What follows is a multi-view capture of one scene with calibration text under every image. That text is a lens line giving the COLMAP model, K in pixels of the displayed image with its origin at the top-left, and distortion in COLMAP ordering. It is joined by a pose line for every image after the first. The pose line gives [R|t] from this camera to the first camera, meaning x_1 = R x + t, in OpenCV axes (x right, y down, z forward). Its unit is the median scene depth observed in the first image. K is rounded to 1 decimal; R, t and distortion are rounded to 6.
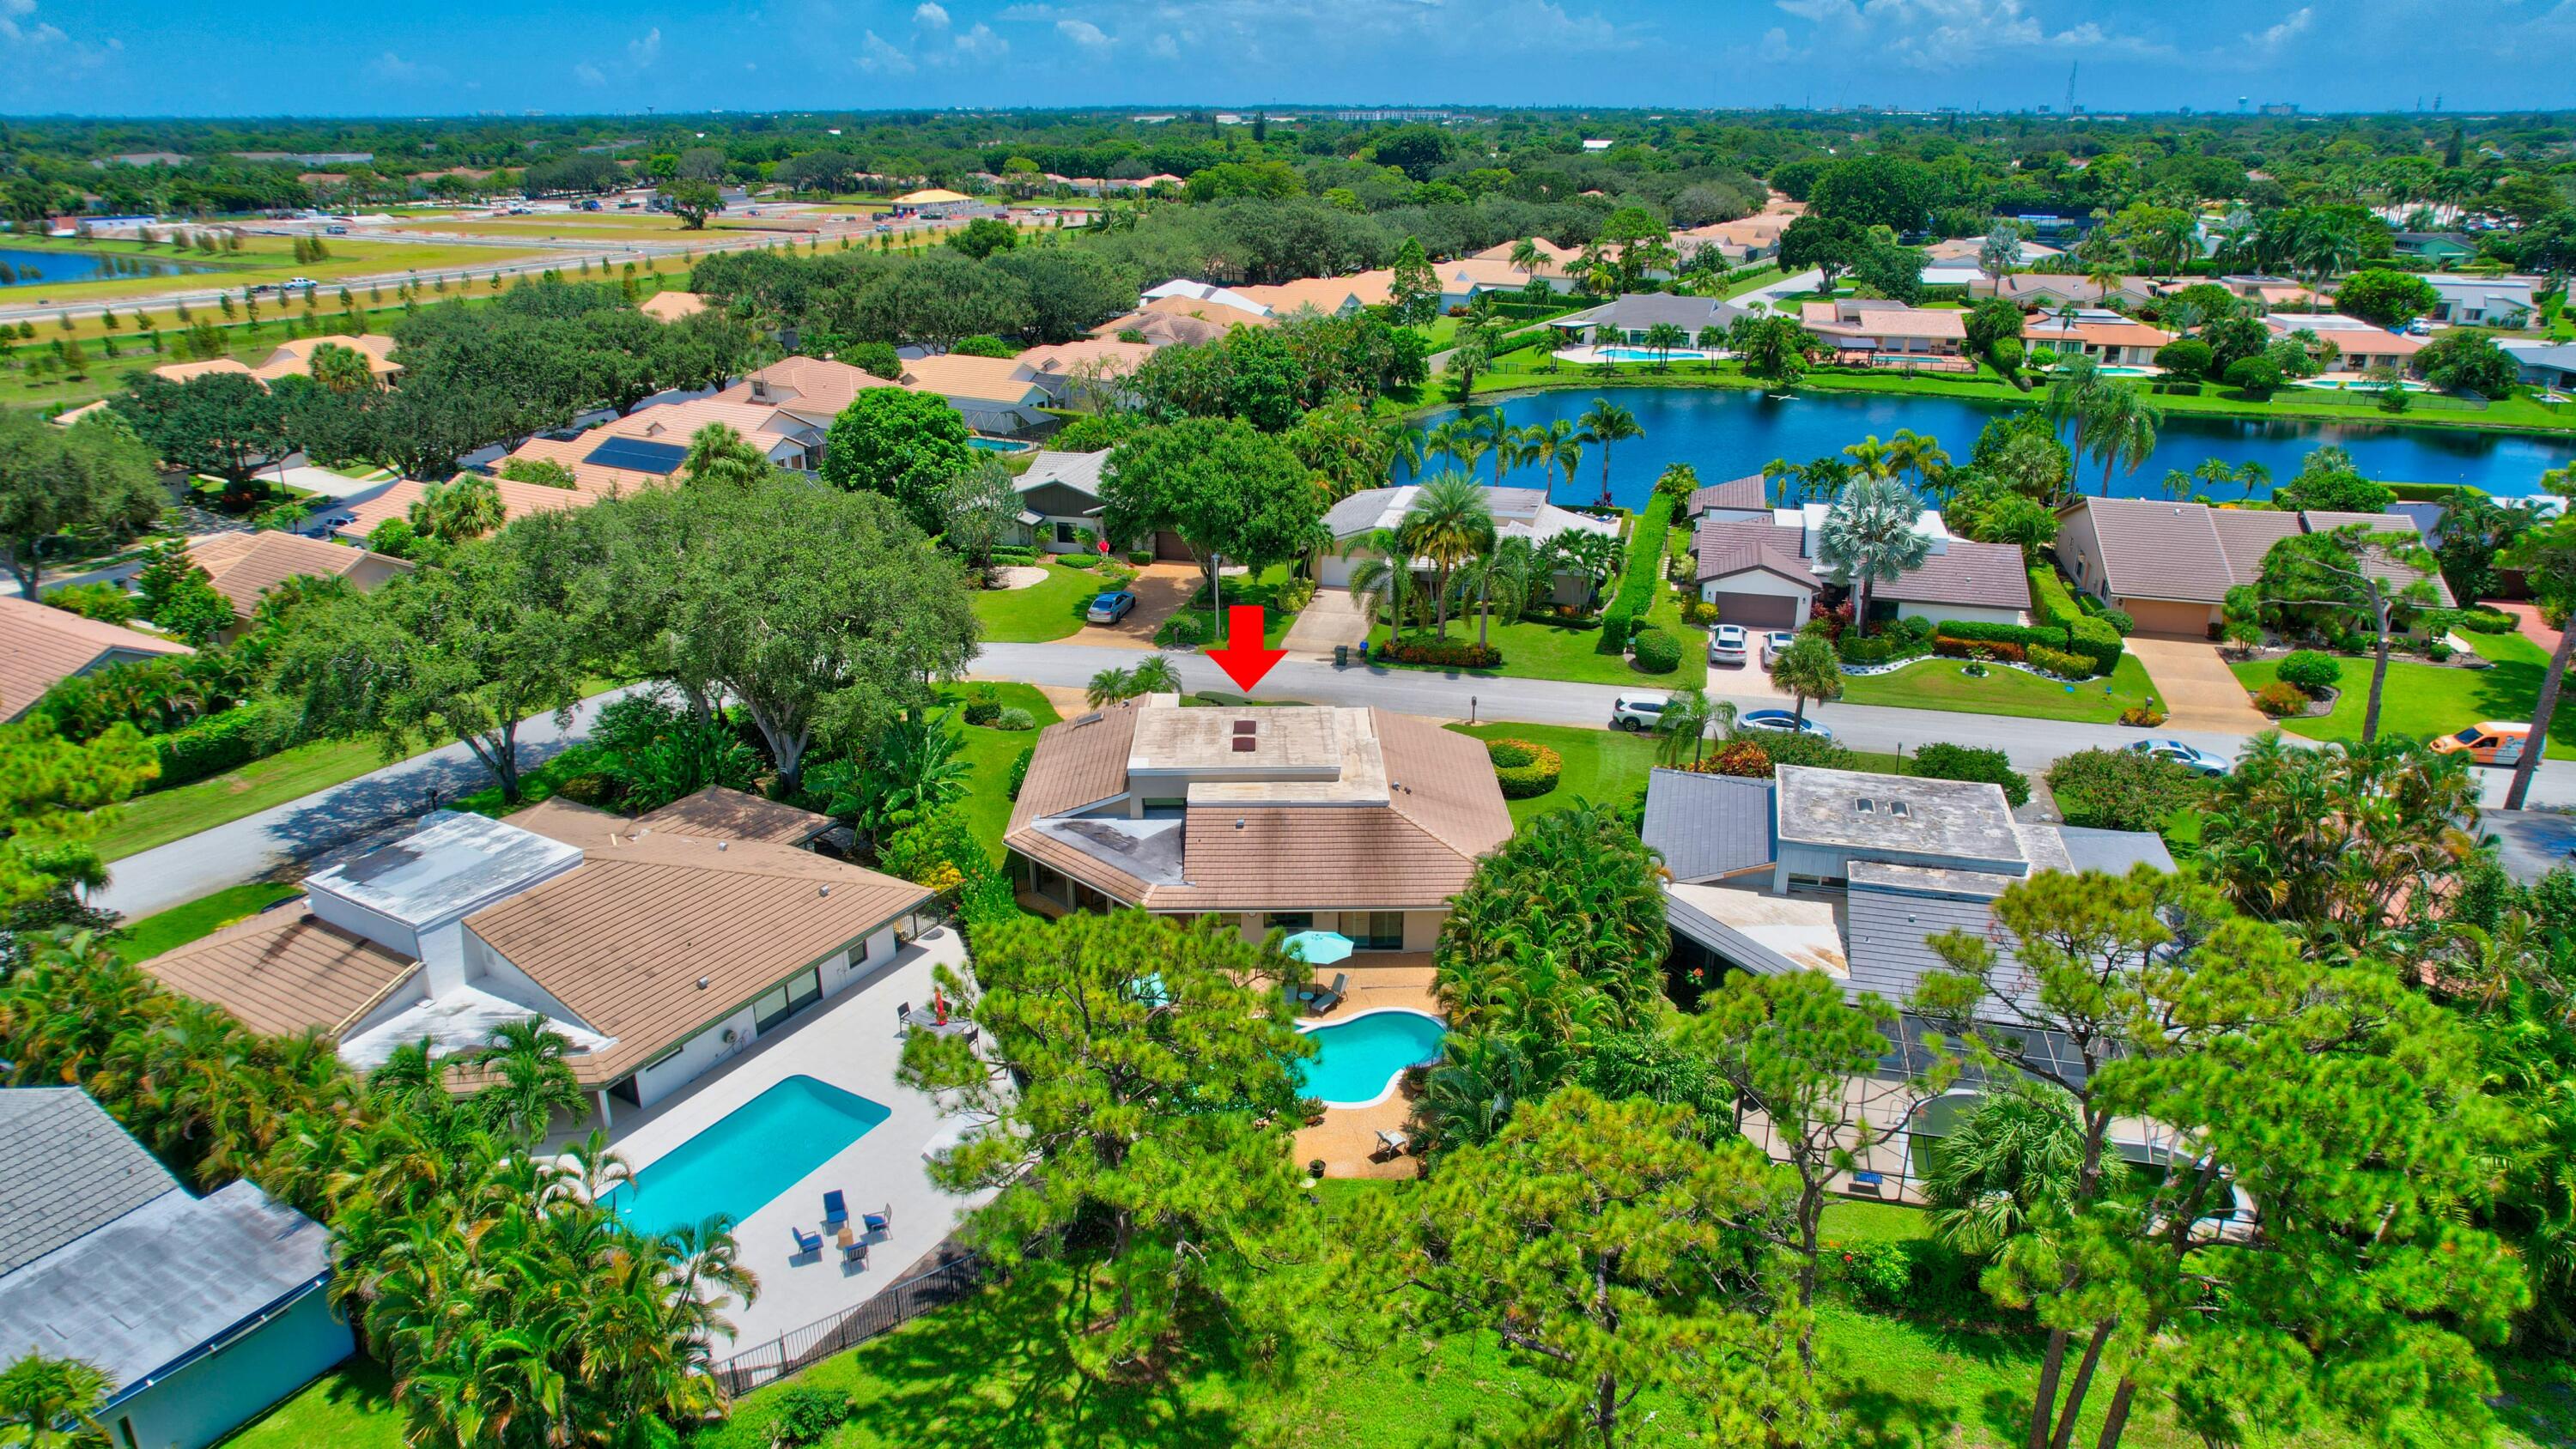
lens RADIAL K [[1673.3, 0, 1206.7], [0, 1673.3, 643.3], [0, 0, 1]] dist [-0.042646, 0.001224]
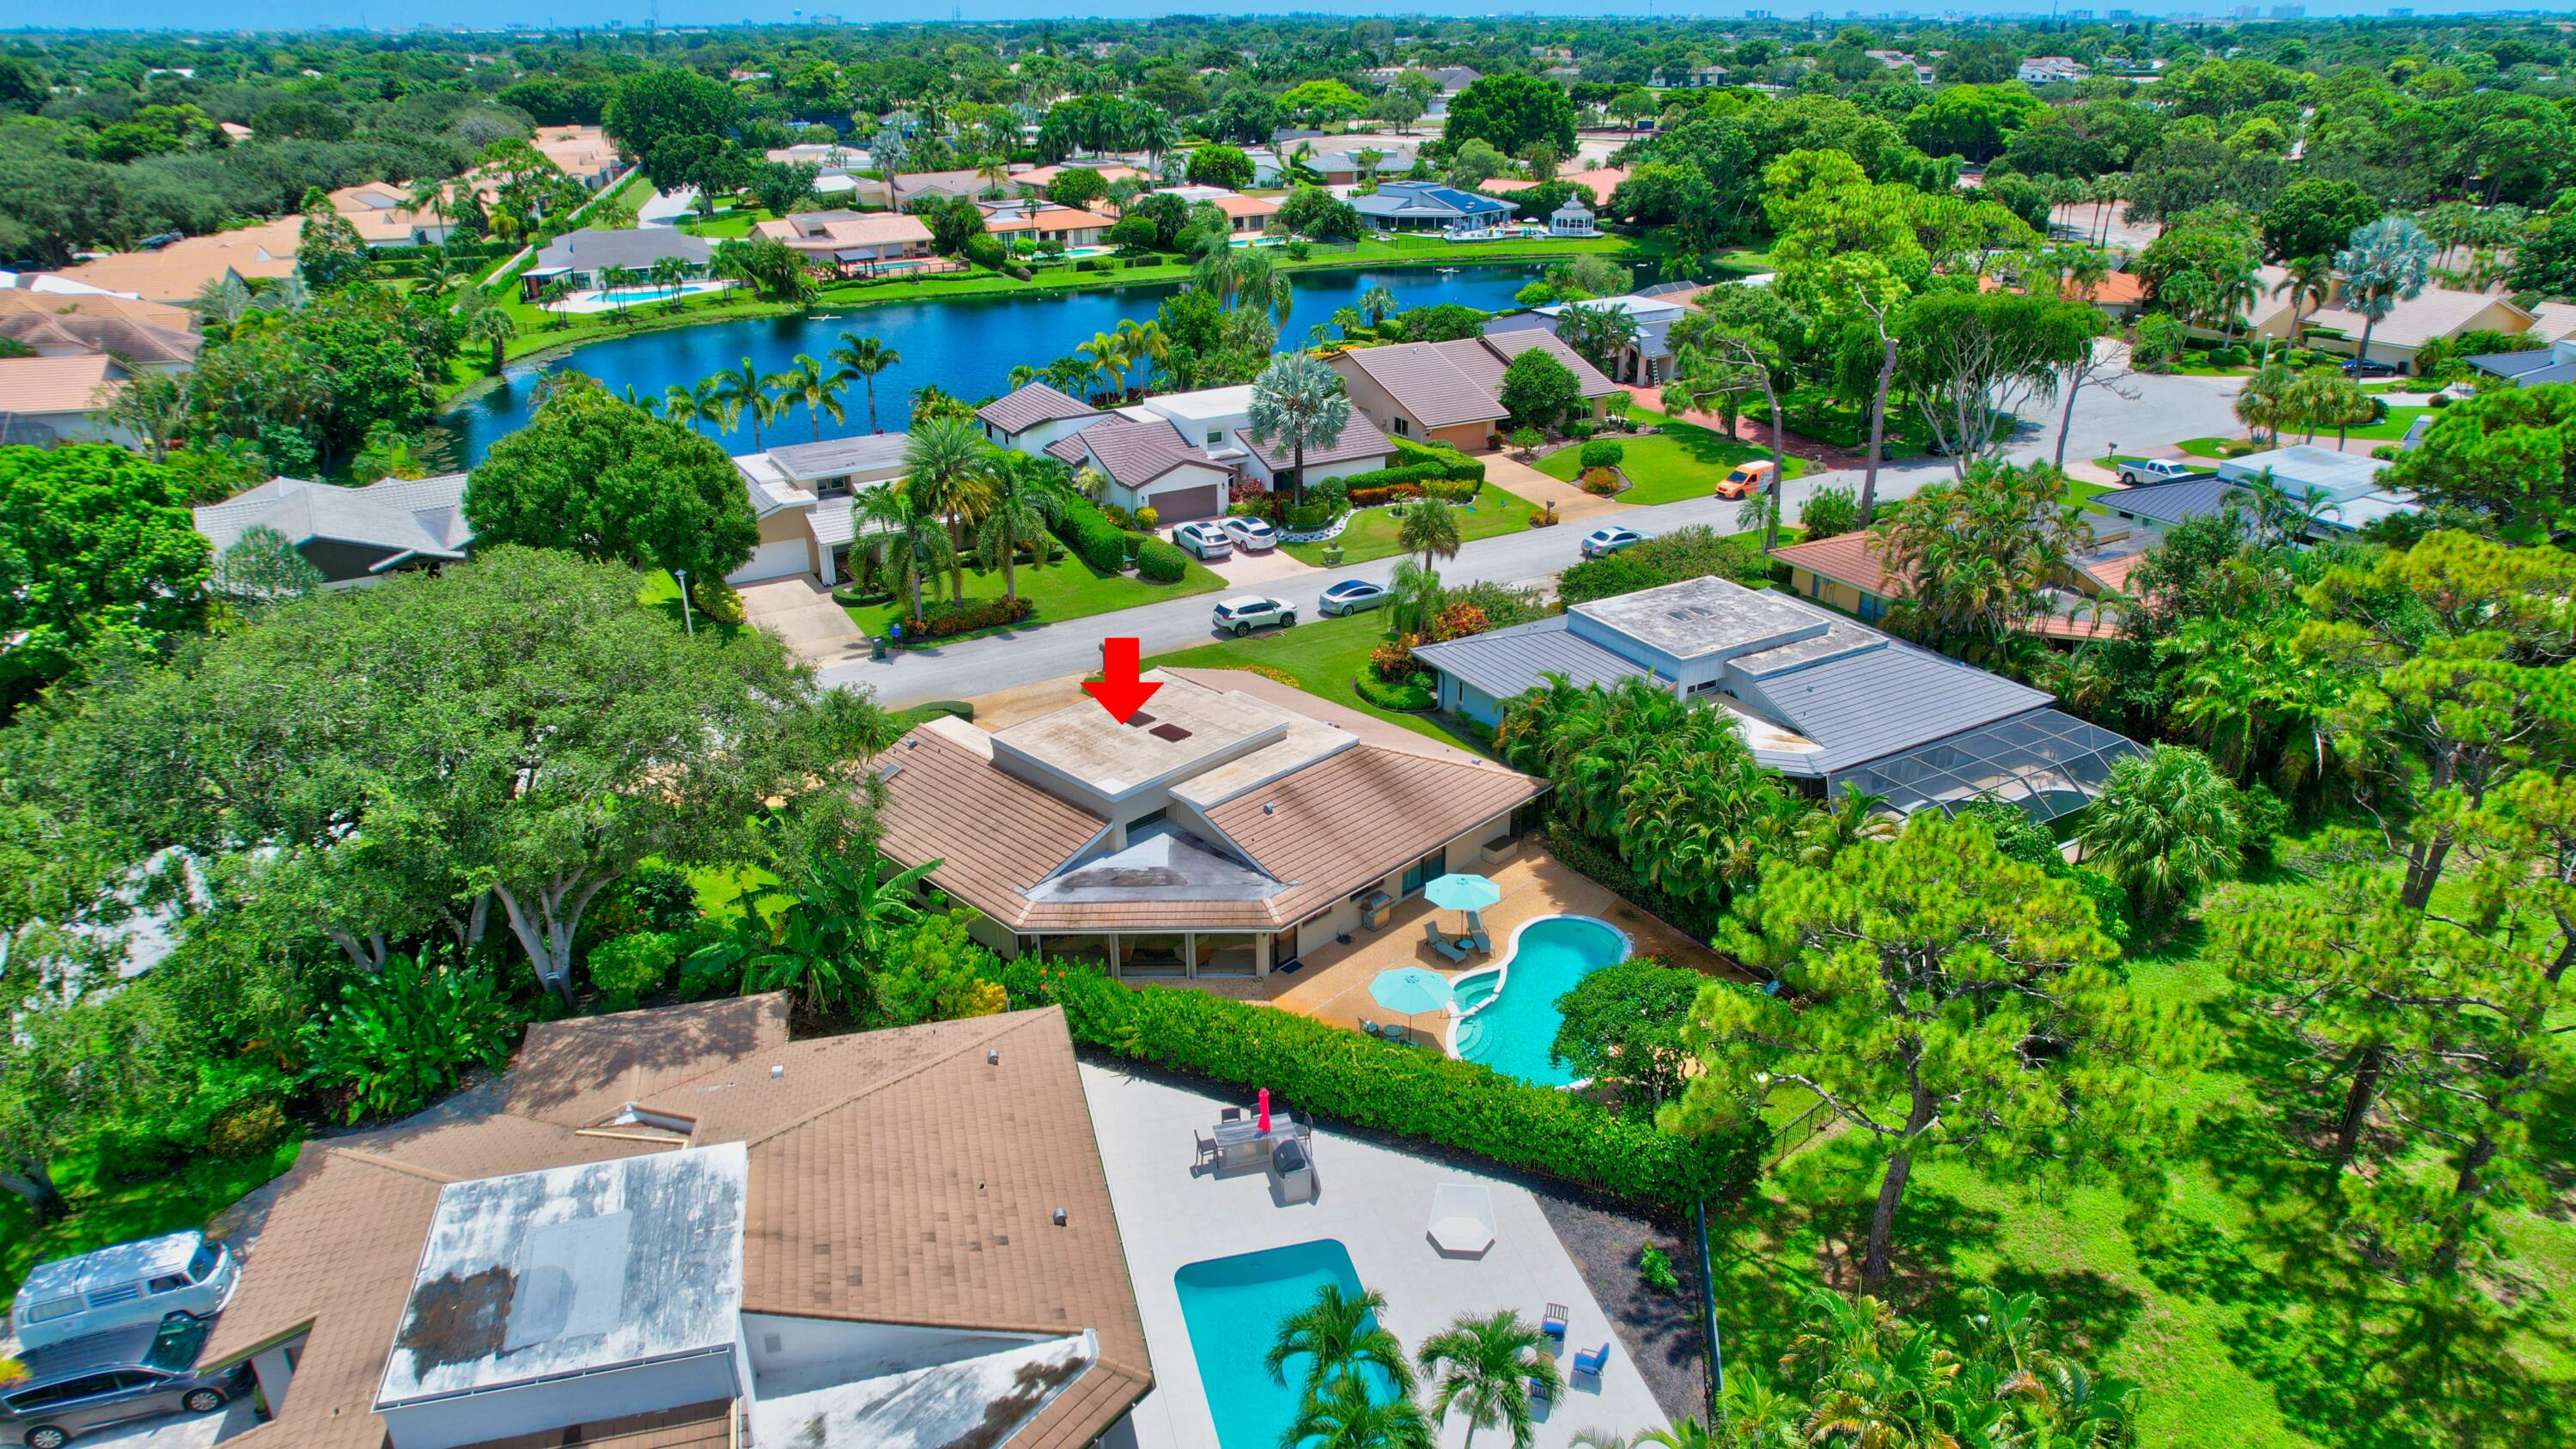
lens RADIAL K [[1688.7, 0, 1288.0], [0, 1688.7, 724.5], [0, 0, 1]] dist [-0.047959, 0.000434]
pose [[0.701228, -0.283225, 0.654265, -0.355748], [0.226790, 0.958650, 0.171921, -0.056722], [-0.675904, 0.027825, 0.736465, 0.213524]]
